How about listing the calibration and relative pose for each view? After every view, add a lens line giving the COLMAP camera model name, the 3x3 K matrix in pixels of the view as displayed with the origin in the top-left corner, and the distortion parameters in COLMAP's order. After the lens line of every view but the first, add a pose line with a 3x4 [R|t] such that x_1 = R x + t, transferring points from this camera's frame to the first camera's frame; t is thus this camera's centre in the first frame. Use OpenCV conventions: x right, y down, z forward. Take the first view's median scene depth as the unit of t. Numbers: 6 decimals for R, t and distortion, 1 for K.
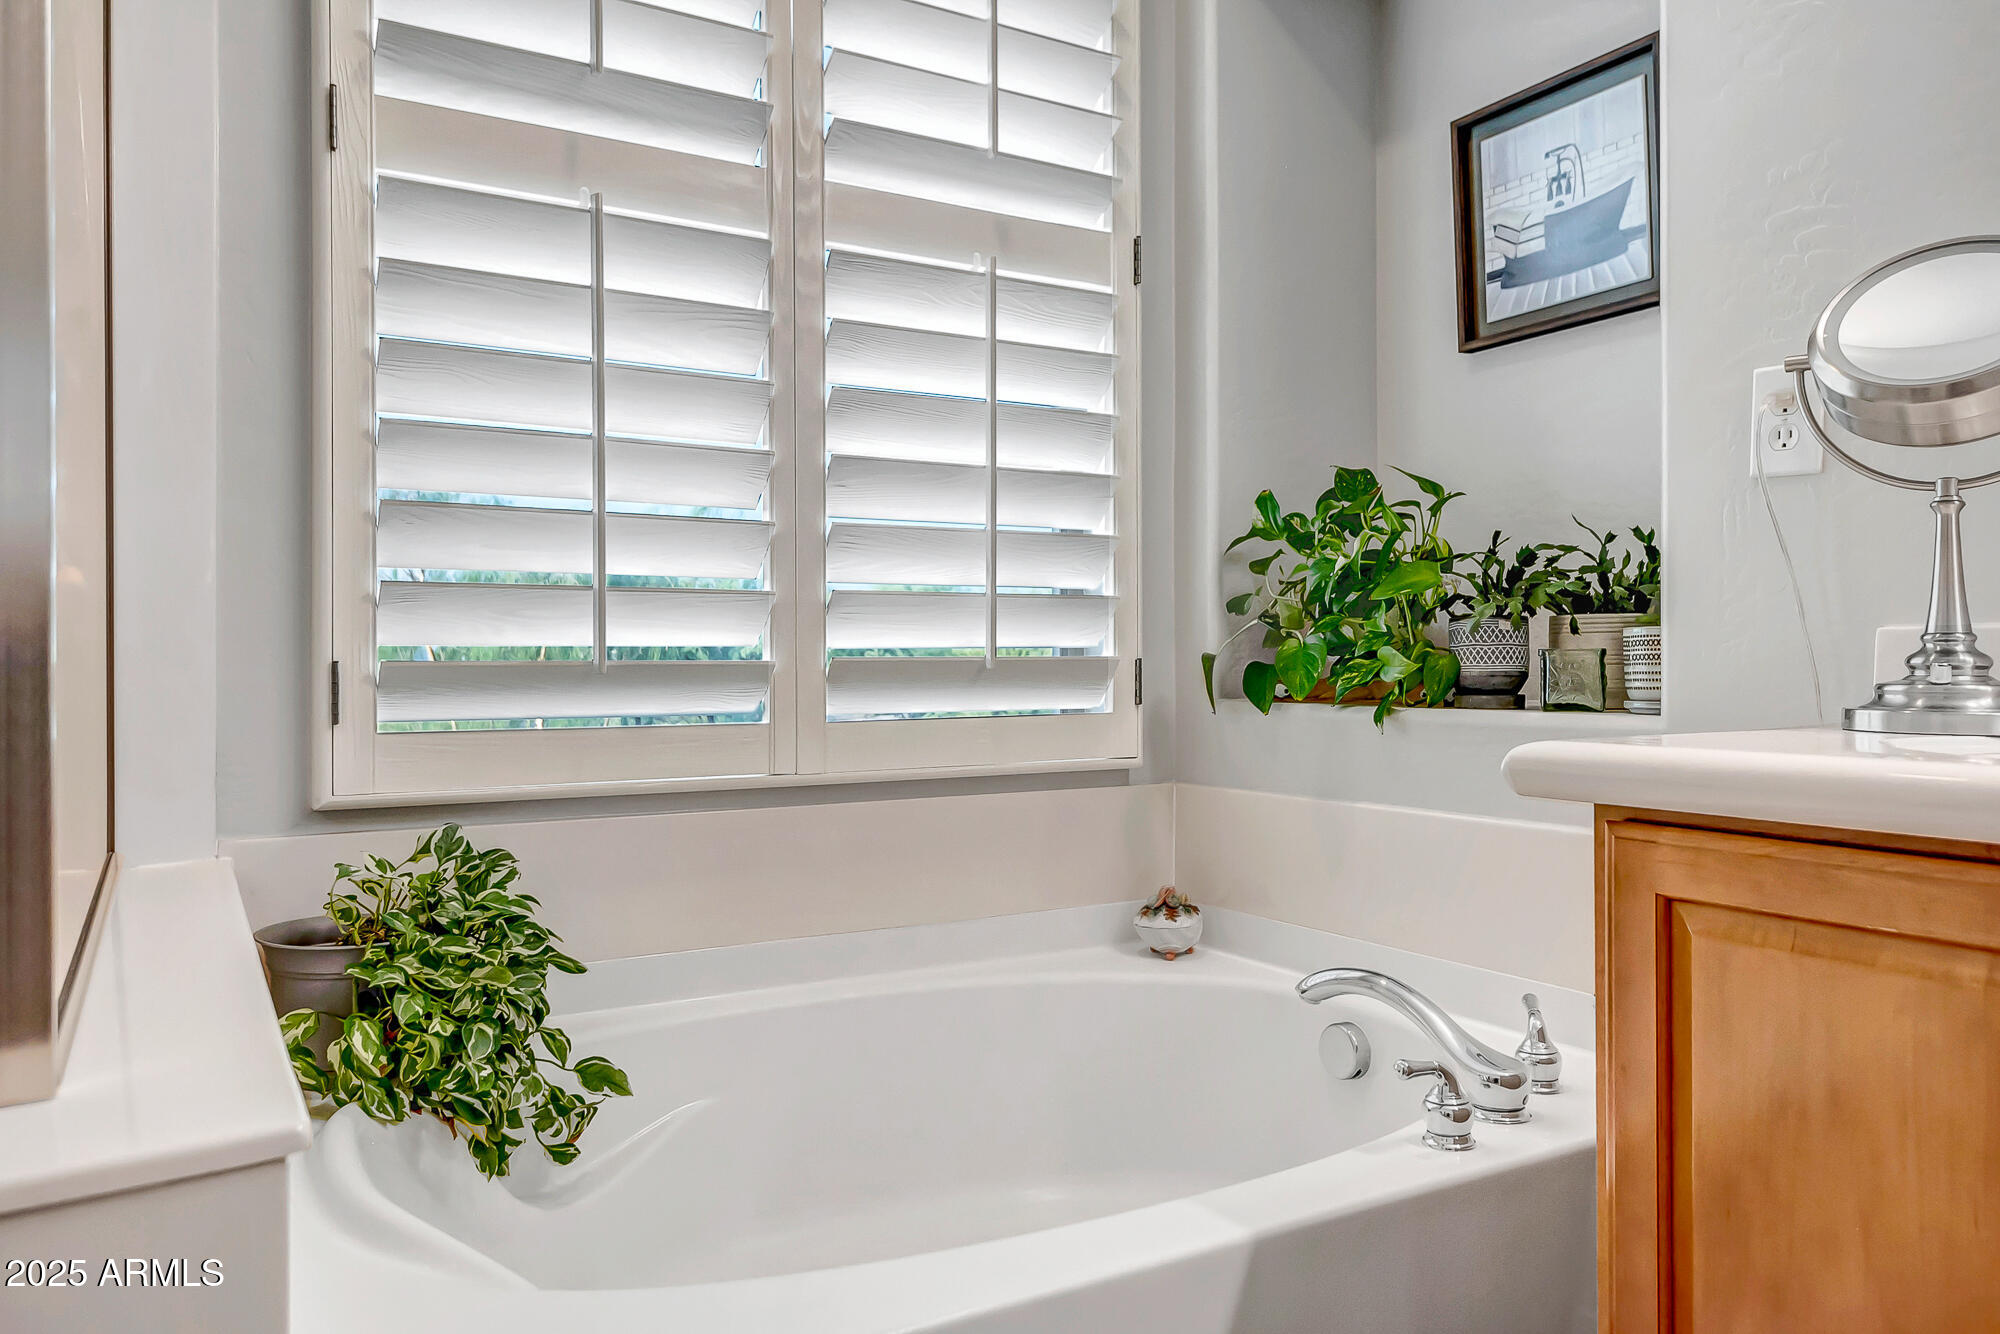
lens RADIAL K [[1366.2, 0, 999.0], [0, 1366.2, 655.4], [0, 0, 1]] dist [0.088863, -0.114847]
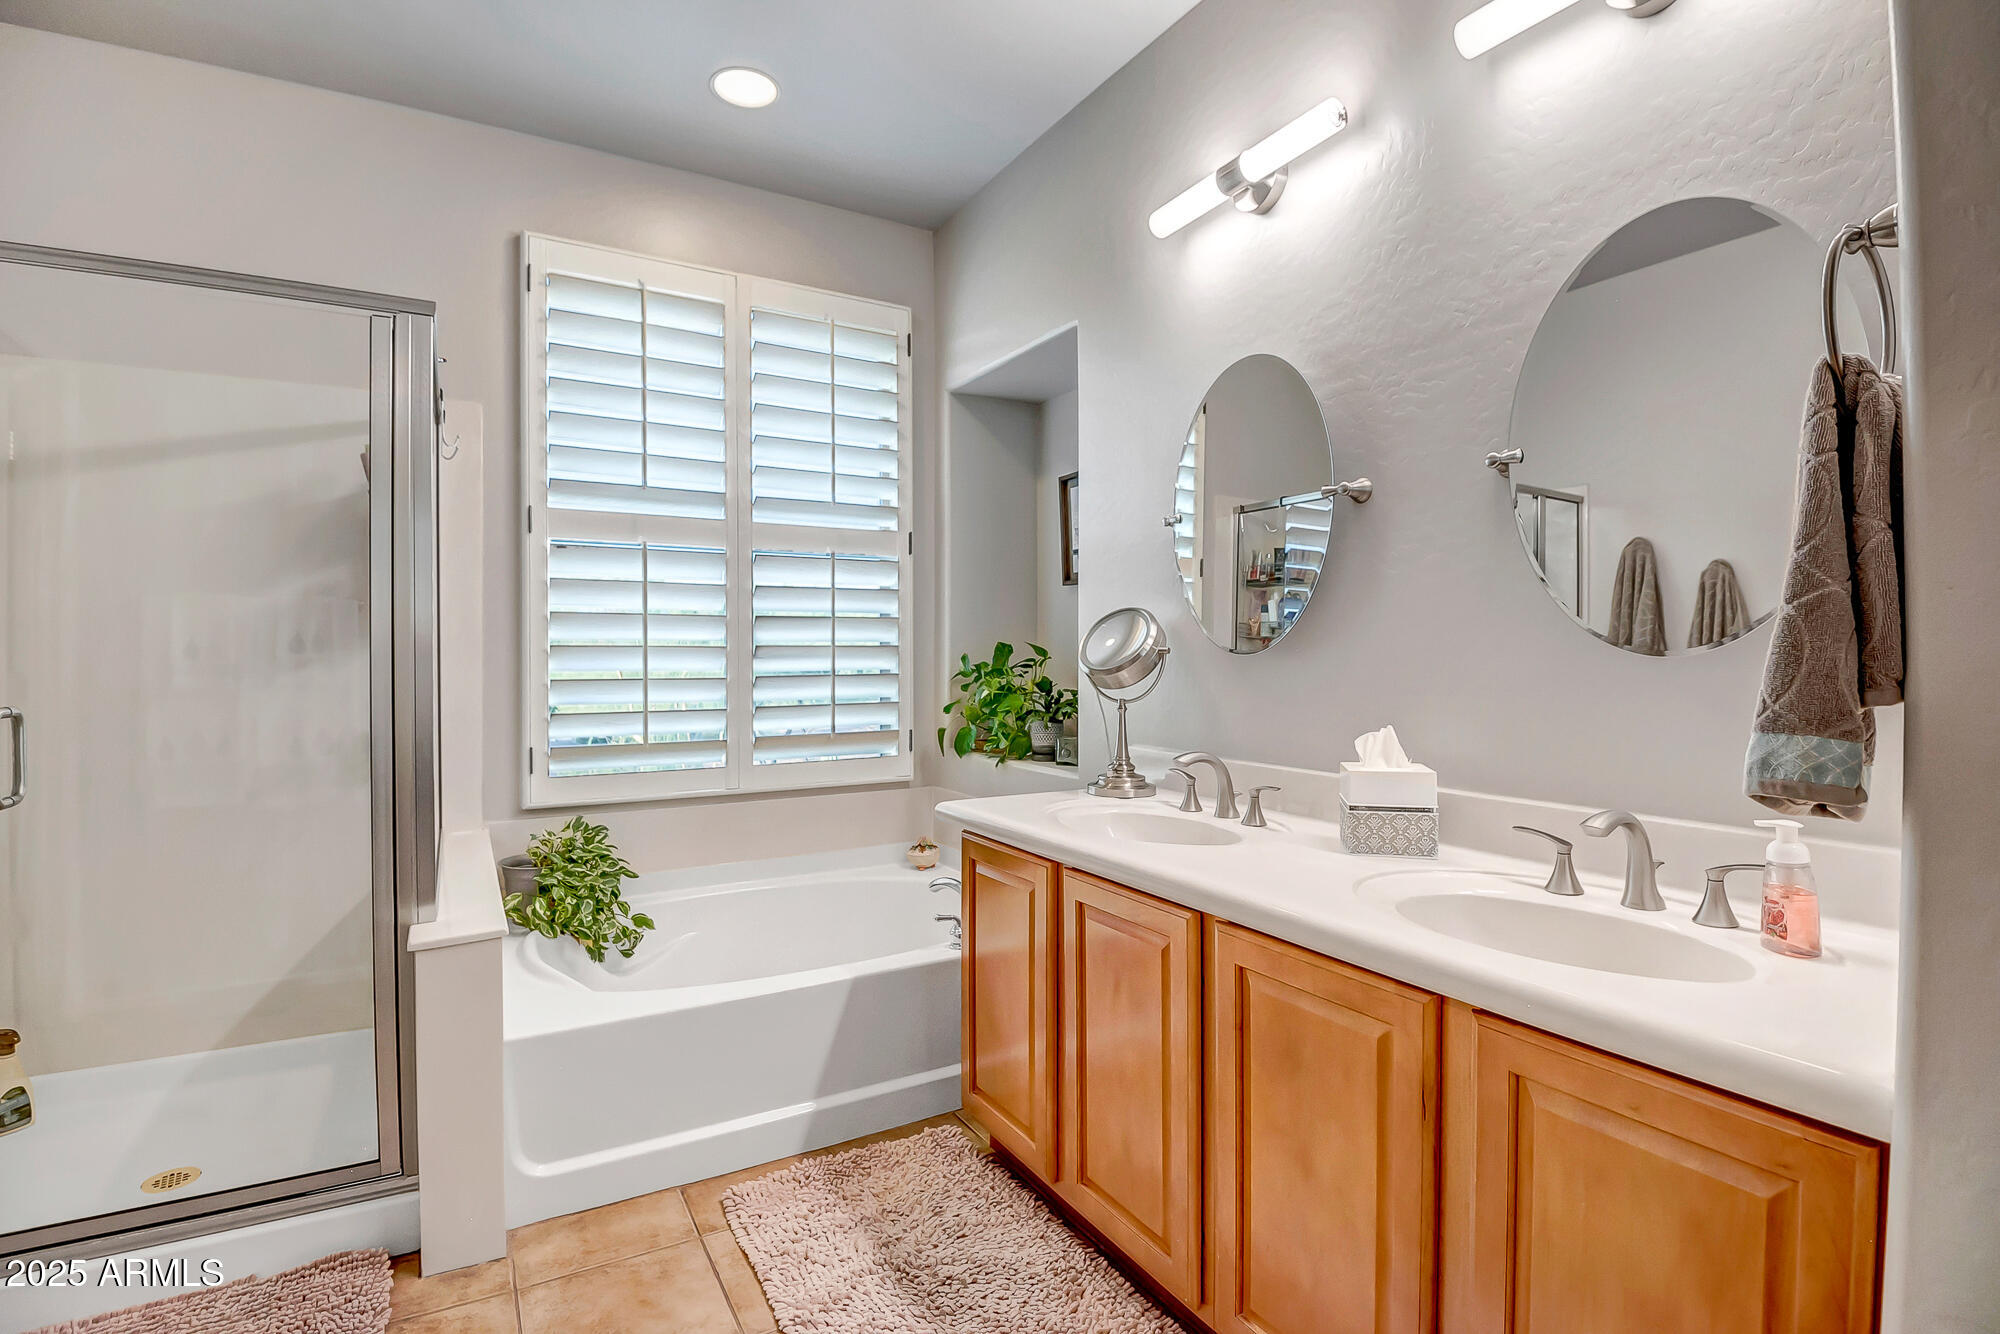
lens RADIAL K [[935.7, 0, 1008.4], [0, 935.7, 657.2], [0, 0, 1]] dist [0.026851, -0.040084]
pose [[0.999990, 0.001480, -0.004332, 0.349672], [-0.001433, 0.999940, 0.010848, -0.169910], [0.004348, -0.010842, 0.999932, -0.612438]]
